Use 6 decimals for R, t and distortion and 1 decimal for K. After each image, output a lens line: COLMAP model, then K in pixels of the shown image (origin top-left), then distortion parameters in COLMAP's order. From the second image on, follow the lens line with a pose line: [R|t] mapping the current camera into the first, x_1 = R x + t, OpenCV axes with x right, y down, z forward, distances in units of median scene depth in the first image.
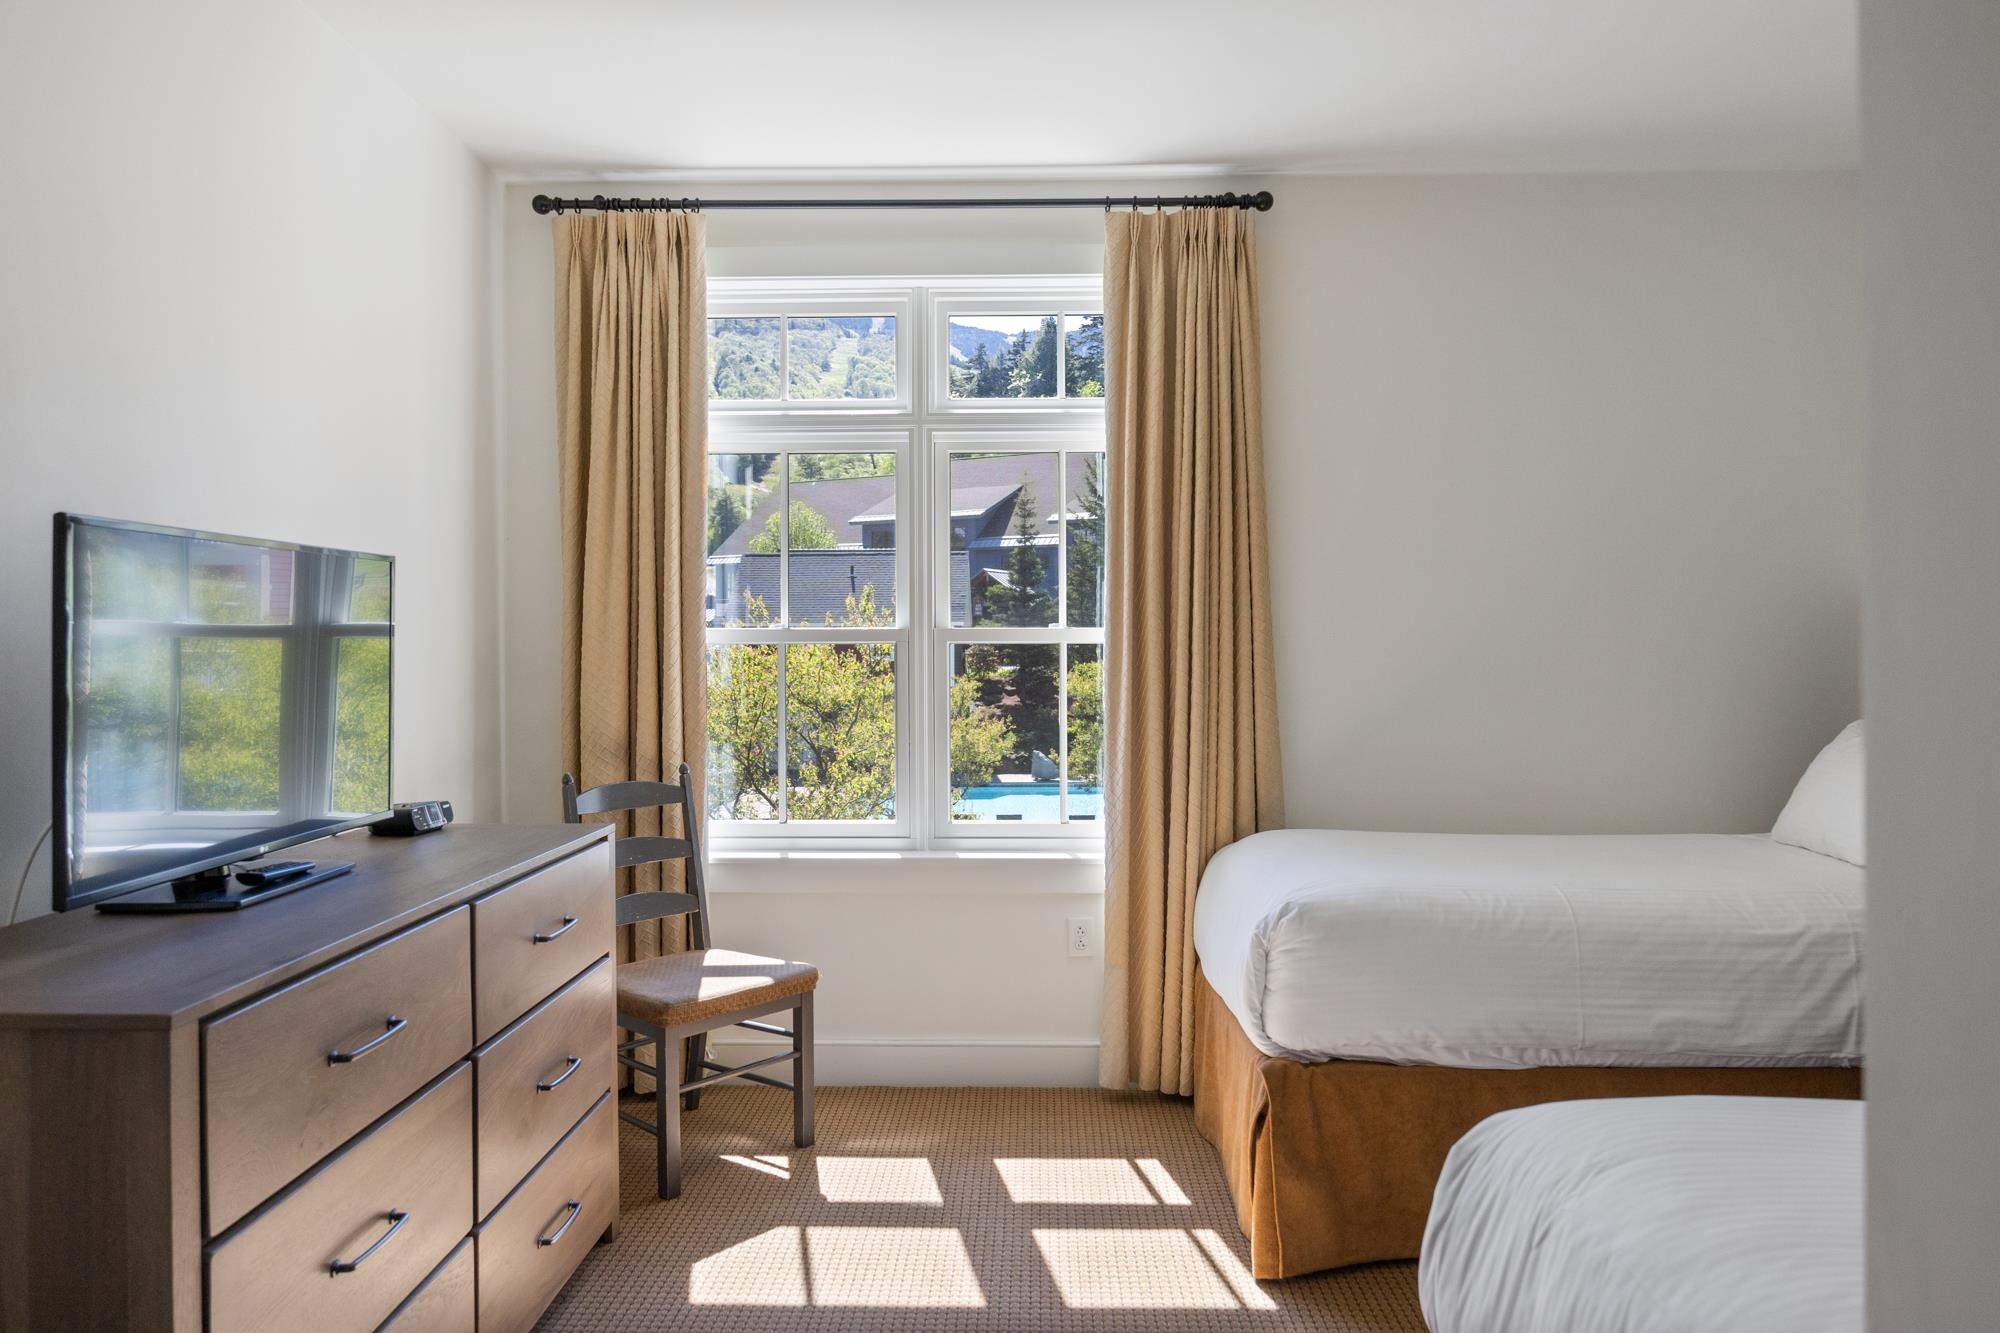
lens RADIAL K [[1334.0, 0, 1004.8], [0, 1334.0, 671.8], [0, 0, 1]] dist [-0.028174, 0.003154]
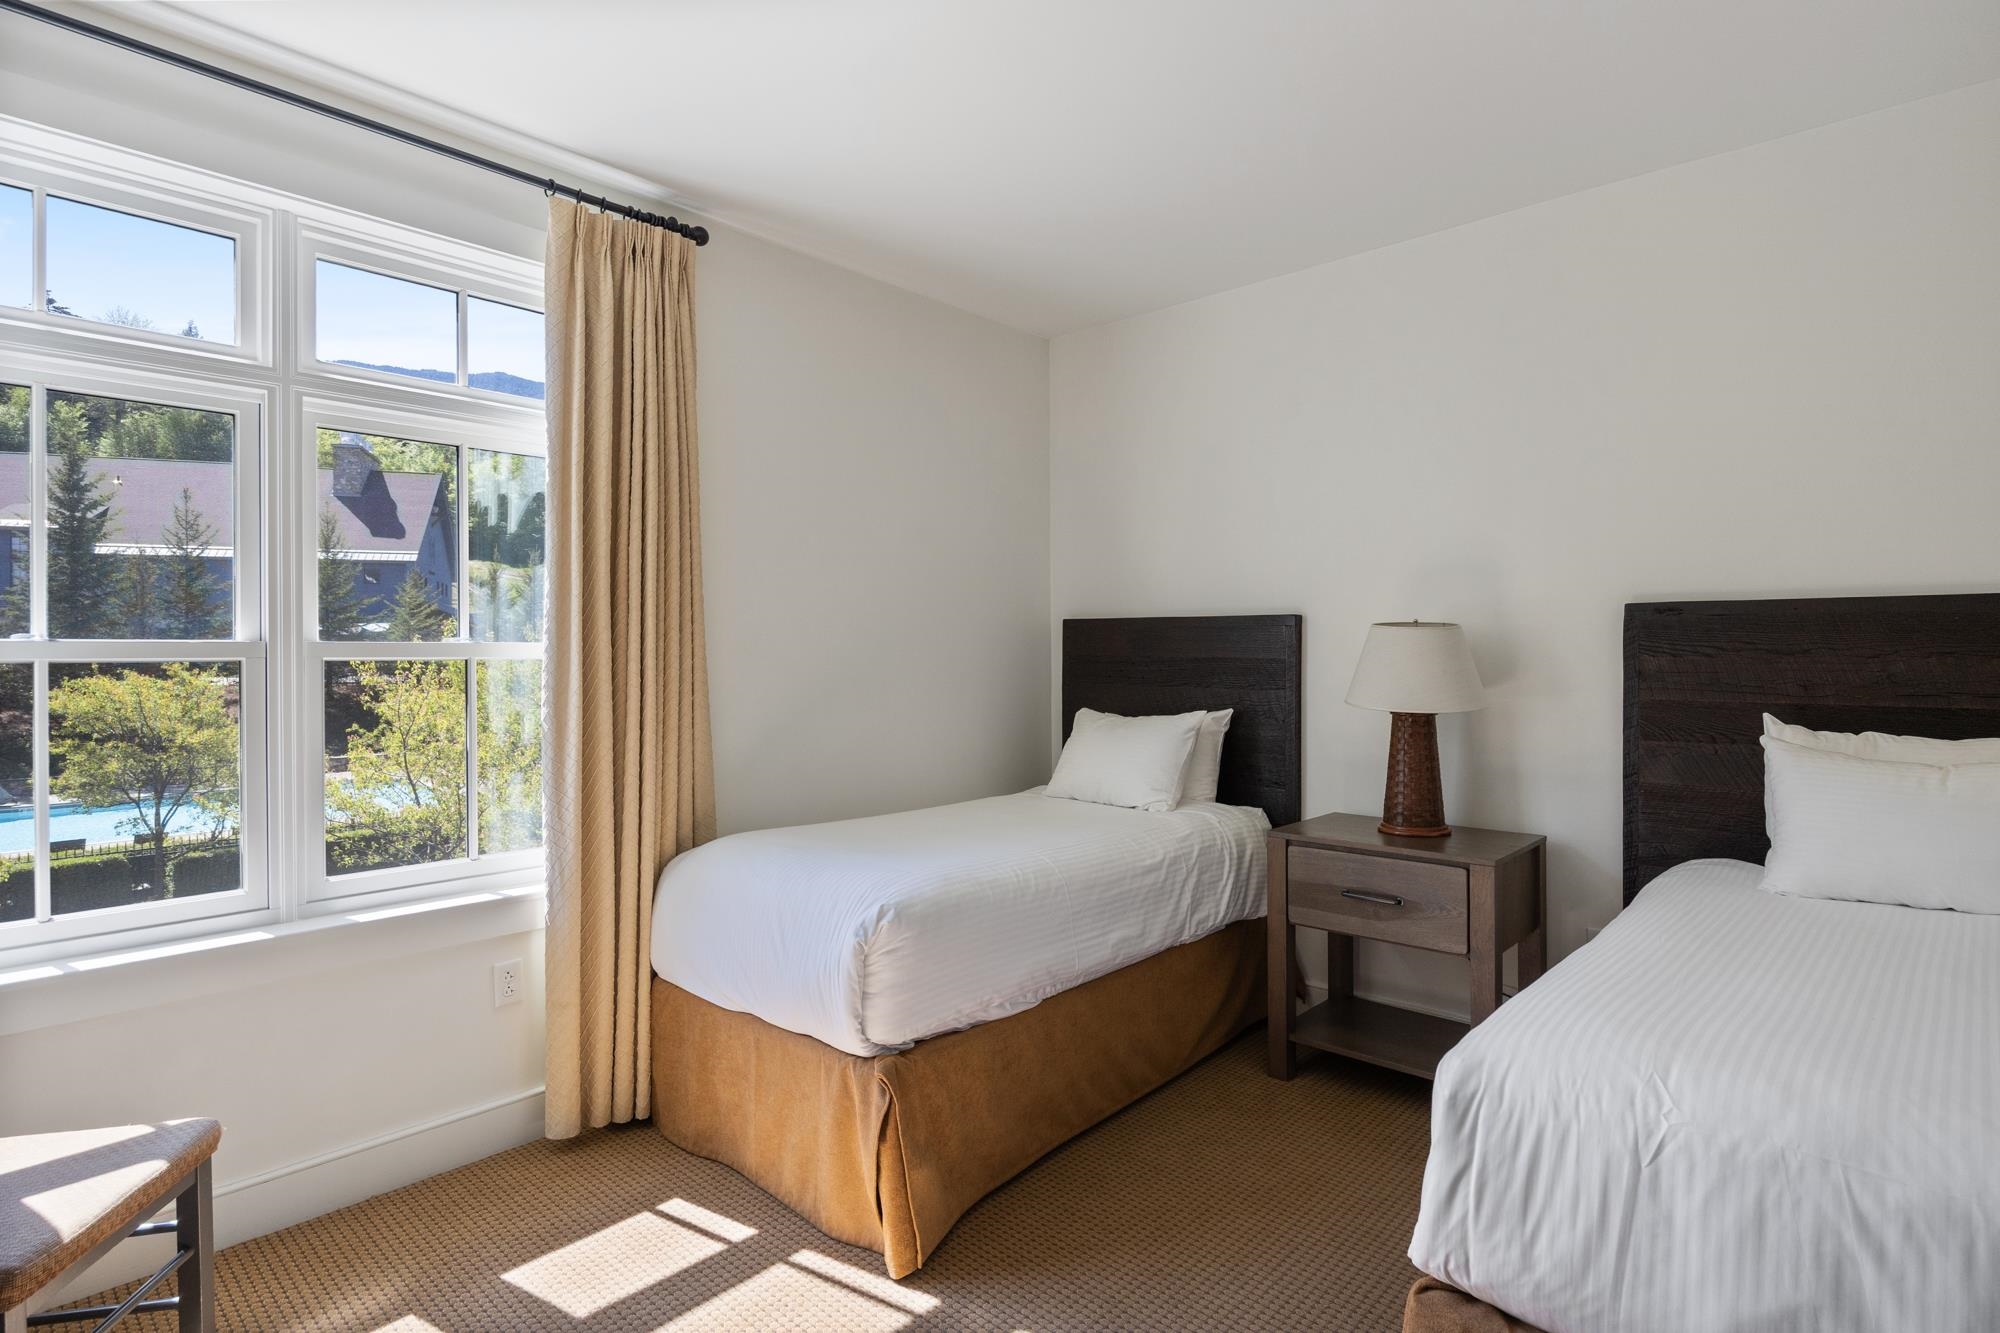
lens RADIAL K [[984.3, 0, 1009.3], [0, 984.3, 666.7], [0, 0, 1]] dist [-0.014211, -0.001066]
pose [[0.657808, -0.008846, 0.753134, -0.257394], [0.018857, 0.999811, -0.004727, -0.007617], [-0.752950, 0.017312, 0.657850, 0.350547]]
